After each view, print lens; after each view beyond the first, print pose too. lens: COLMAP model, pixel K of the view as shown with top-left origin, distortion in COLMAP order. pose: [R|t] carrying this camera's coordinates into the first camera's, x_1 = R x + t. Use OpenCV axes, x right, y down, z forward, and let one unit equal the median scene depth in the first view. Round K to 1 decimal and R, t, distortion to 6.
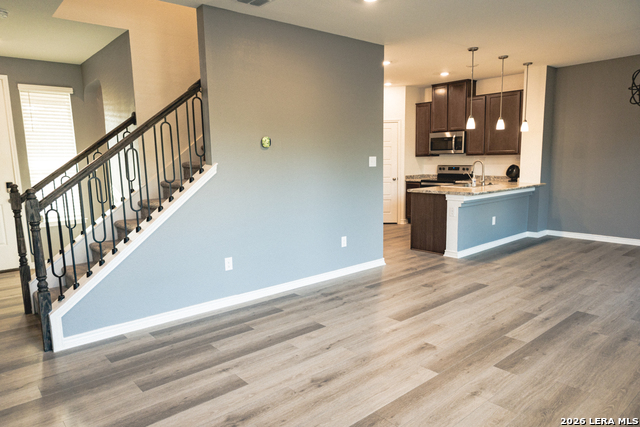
lens RADIAL K [[418.5, 0, 320.0], [0, 418.5, 213.5], [0, 0, 1]] dist [-0.003953, -0.005149]
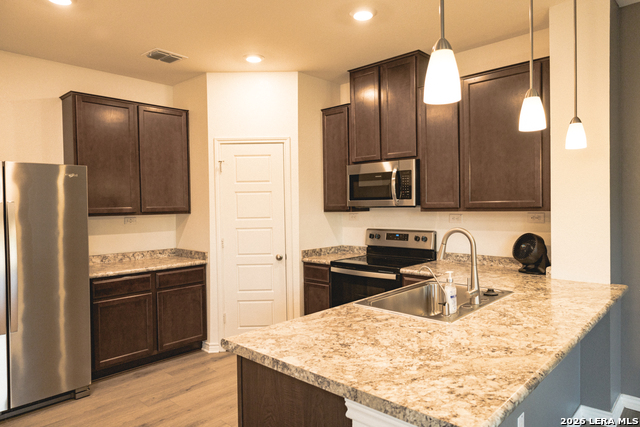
lens RADIAL K [[418.5, 0, 320.0], [0, 418.5, 213.5], [0, 0, 1]] dist [-0.003953, -0.005149]
pose [[0.994418, 0.003493, 0.105459, 0.178382], [0.009046, 0.992950, -0.118188, -0.077544], [-0.105128, 0.118482, 0.987375, 0.523262]]
